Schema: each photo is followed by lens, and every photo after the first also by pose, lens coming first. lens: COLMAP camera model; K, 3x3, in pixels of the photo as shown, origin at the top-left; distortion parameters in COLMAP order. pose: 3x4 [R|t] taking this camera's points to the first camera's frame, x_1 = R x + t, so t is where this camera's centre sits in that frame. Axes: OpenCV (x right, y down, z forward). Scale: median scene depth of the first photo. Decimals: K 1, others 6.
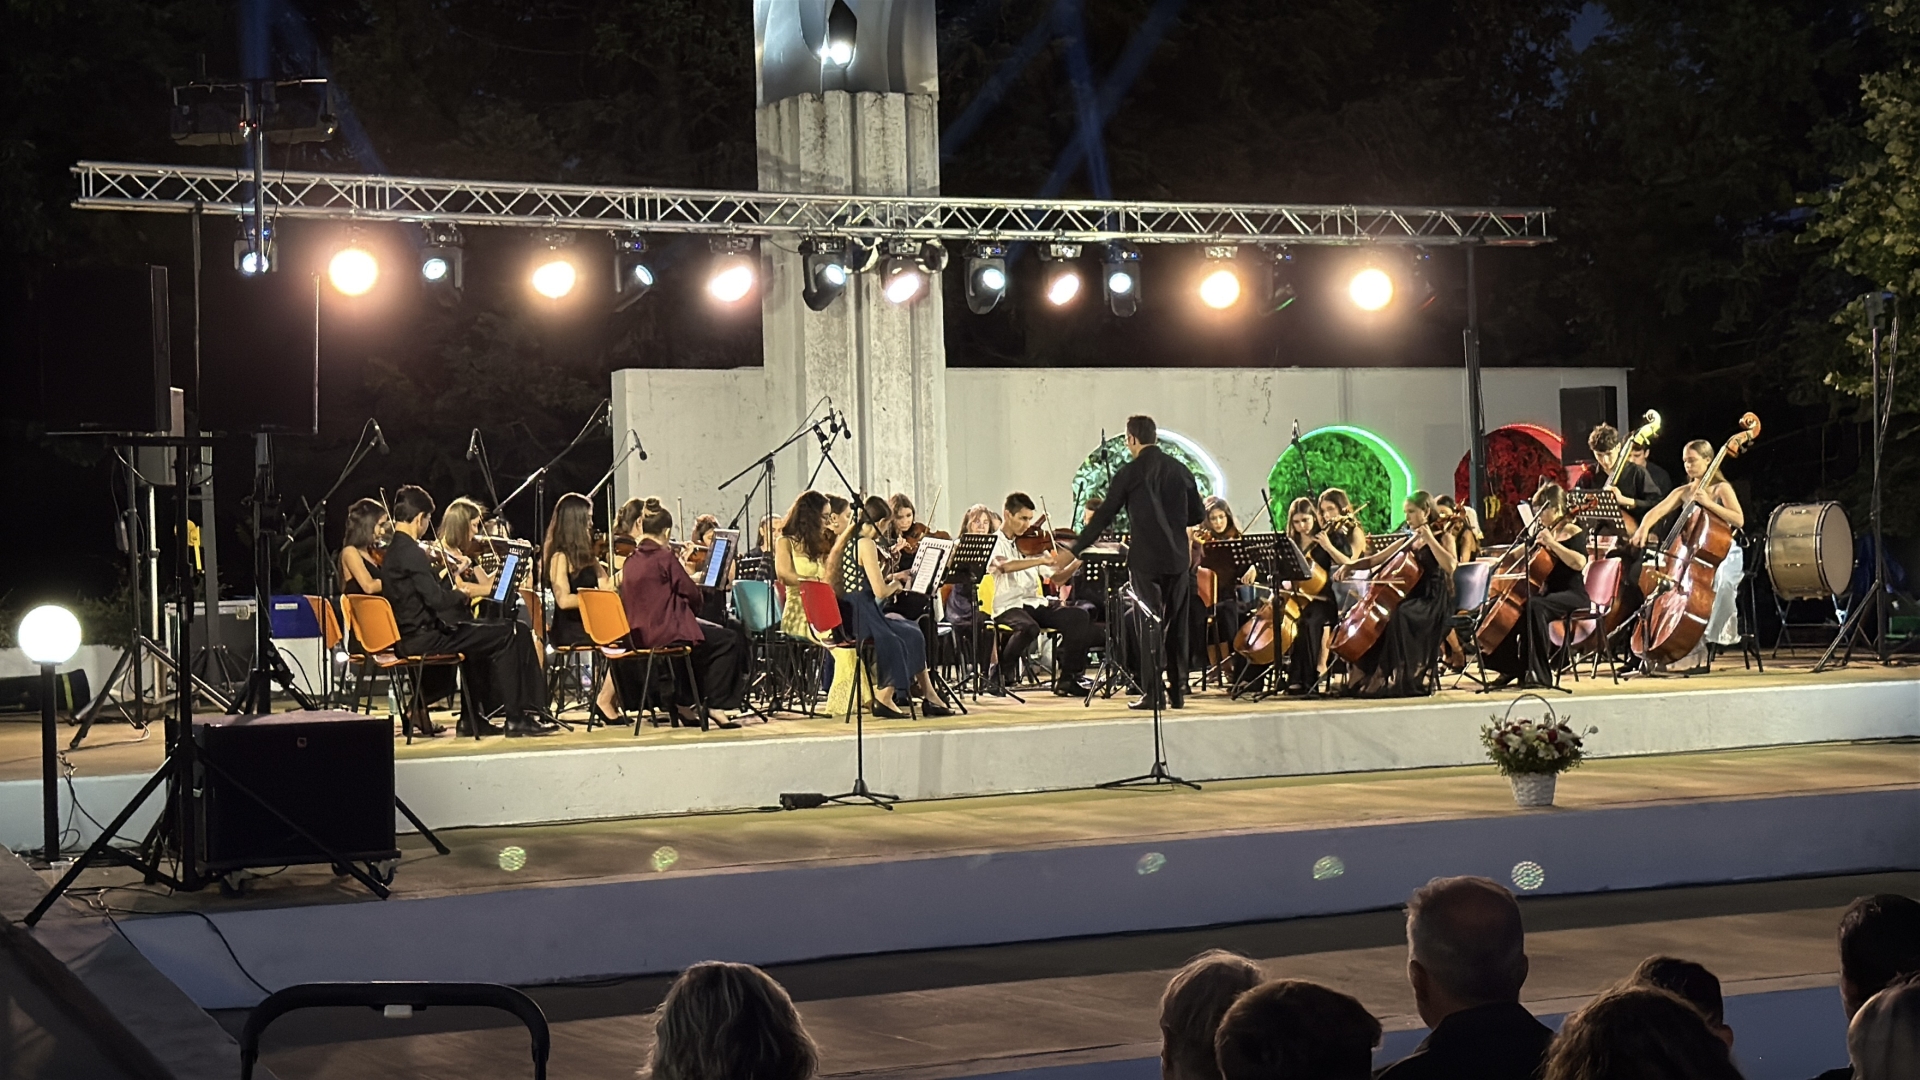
lens RADIAL K [[3465.5, 0, 960.0], [0, 3465.5, 540.0], [0, 0, 1]] dist [0.264967, -0.152343]
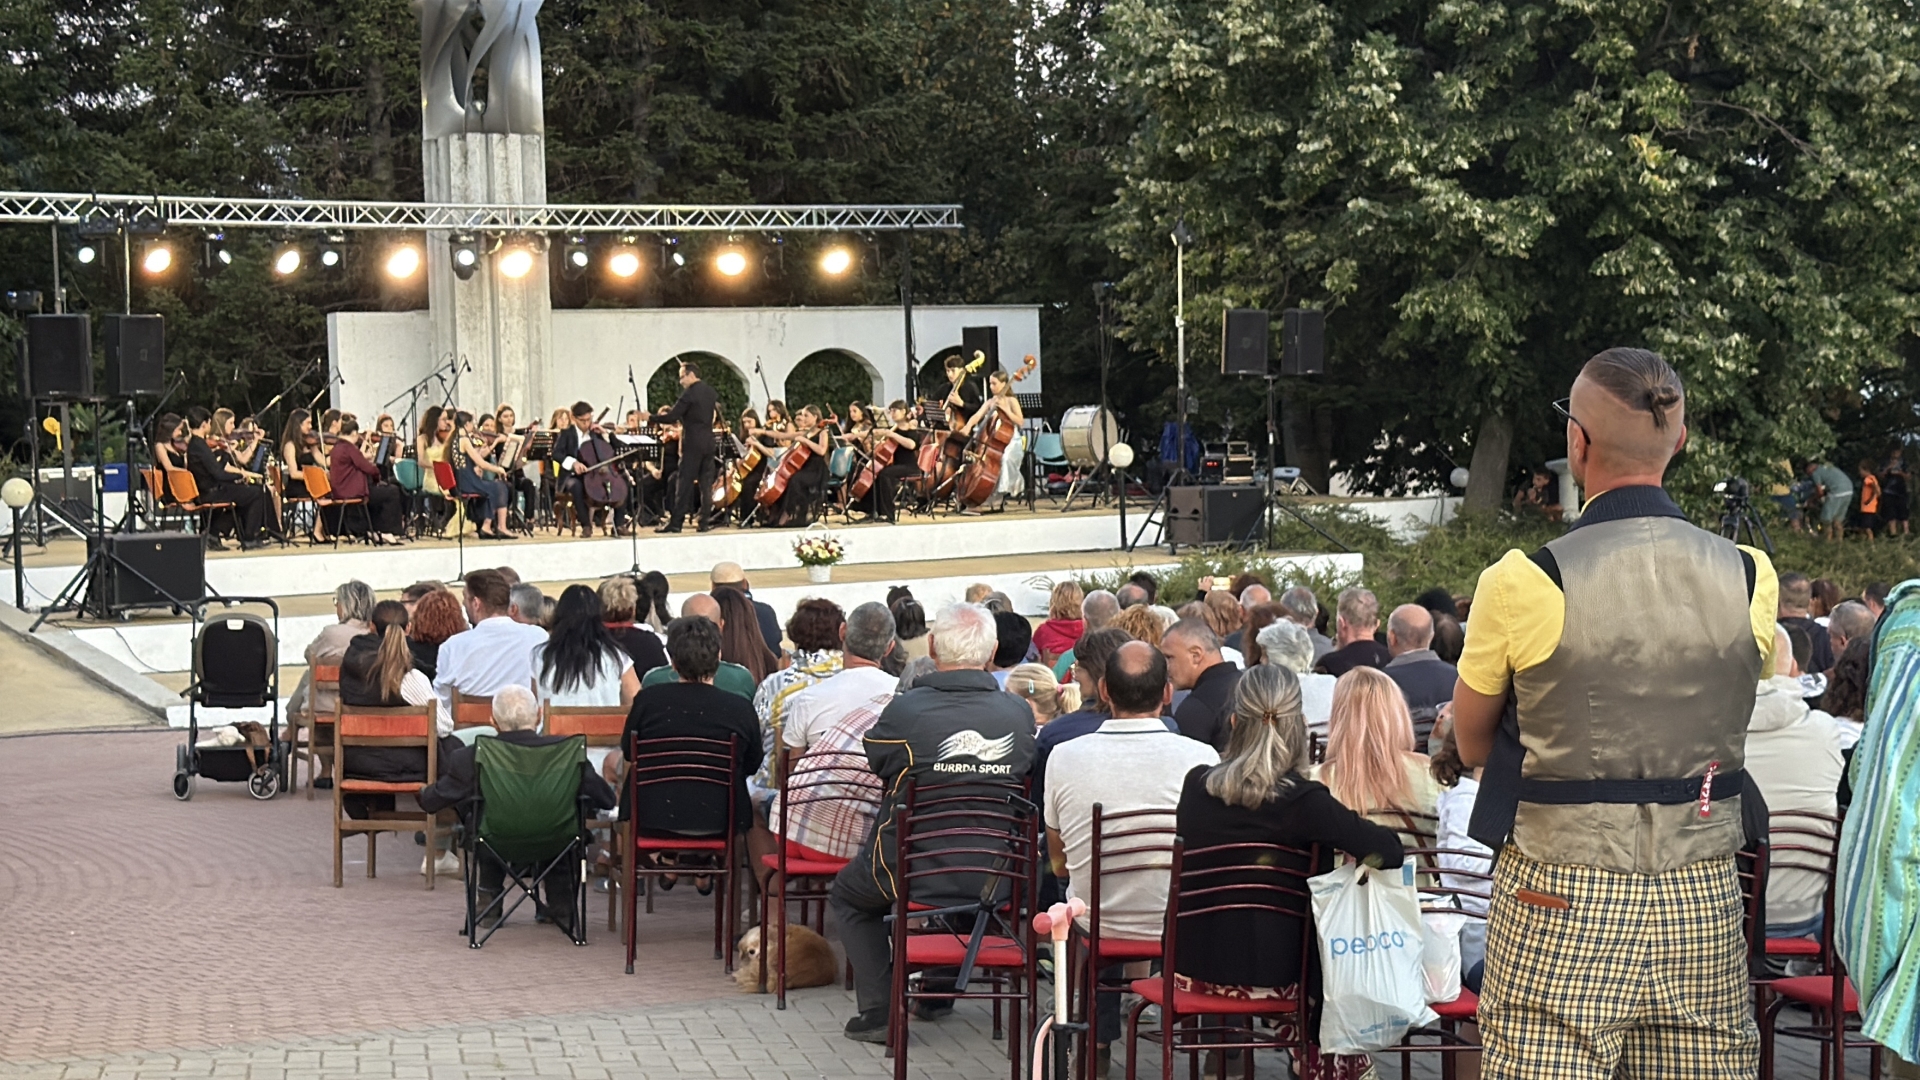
lens RADIAL K [[3465.5, 0, 960.0], [0, 3465.5, 540.0], [0, 0, 1]] dist [0.264967, -0.152343]
pose [[0.997548, -0.002379, 0.069940, 0.072148], [-0.000801, 0.998969, 0.045398, -0.021235], [-0.069976, -0.045343, 0.996518, -0.573376]]
